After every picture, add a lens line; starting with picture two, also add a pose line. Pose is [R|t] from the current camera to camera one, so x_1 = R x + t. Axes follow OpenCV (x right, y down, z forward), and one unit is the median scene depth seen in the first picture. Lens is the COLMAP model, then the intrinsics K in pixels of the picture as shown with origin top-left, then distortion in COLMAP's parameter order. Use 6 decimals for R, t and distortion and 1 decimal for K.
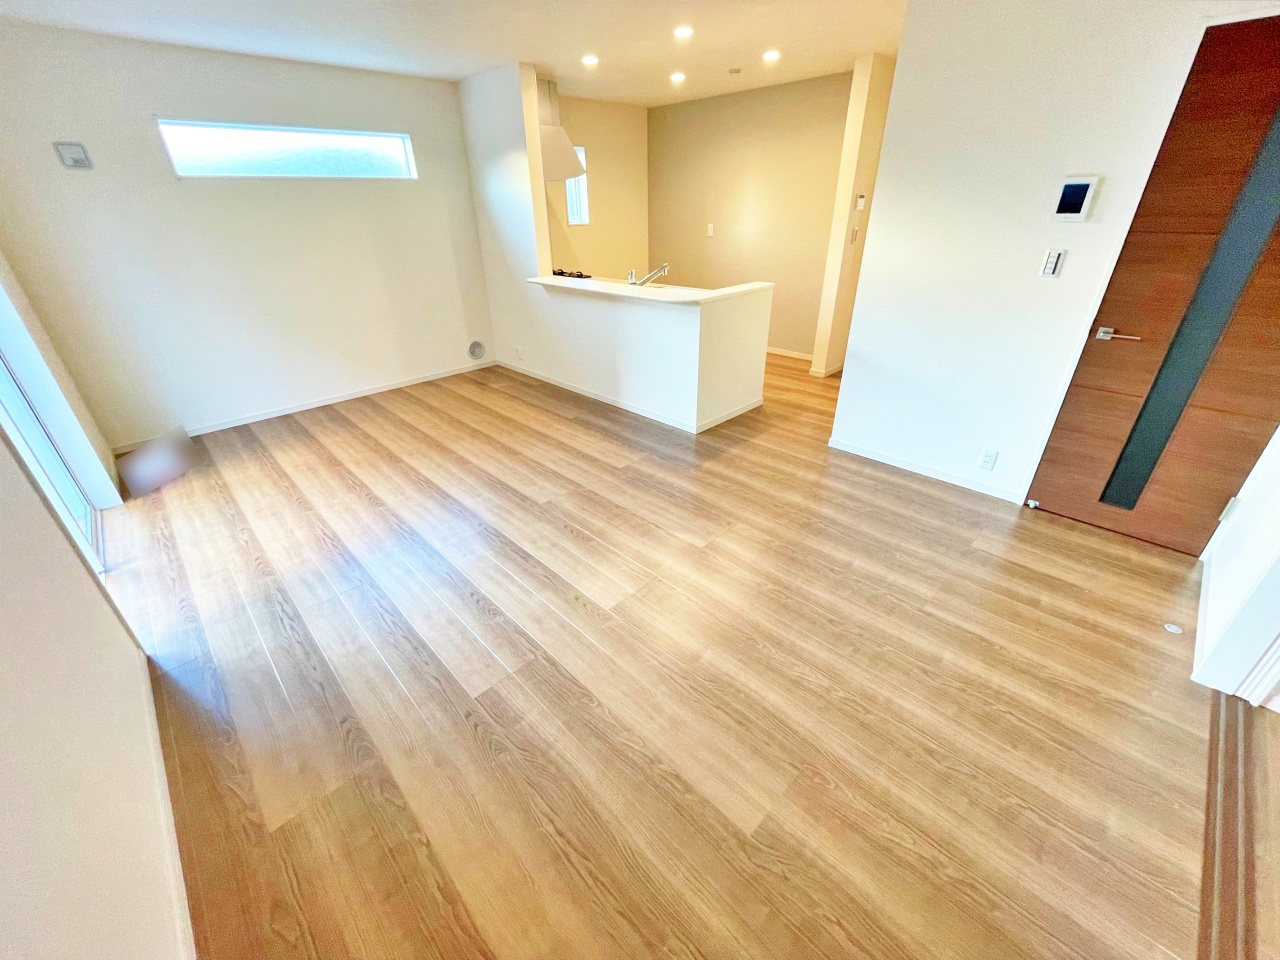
lens RADIAL K [[520.3, 0, 640.9], [0, 520.3, 474.8], [0, 0, 1]] dist [0.000042, 0.011587]
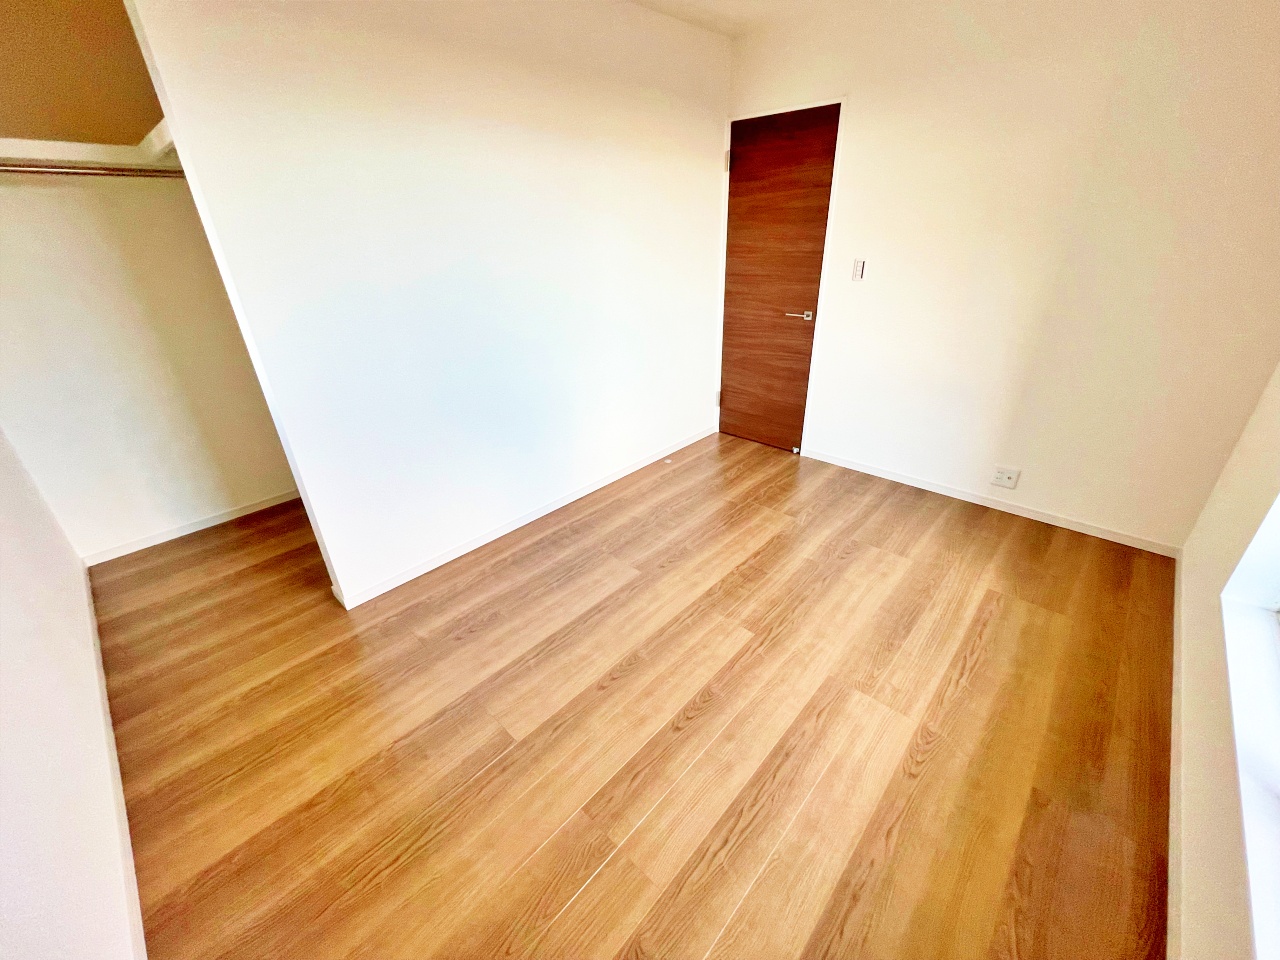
lens RADIAL K [[520.3, 0, 640.9], [0, 520.3, 474.8], [0, 0, 1]] dist [0.000042, 0.011587]
pose [[-0.039644, -0.413456, 0.909660, -0.739915], [0.504086, 0.777763, 0.375475, -0.238538], [-0.862743, 0.473432, 0.177584, 0.684337]]
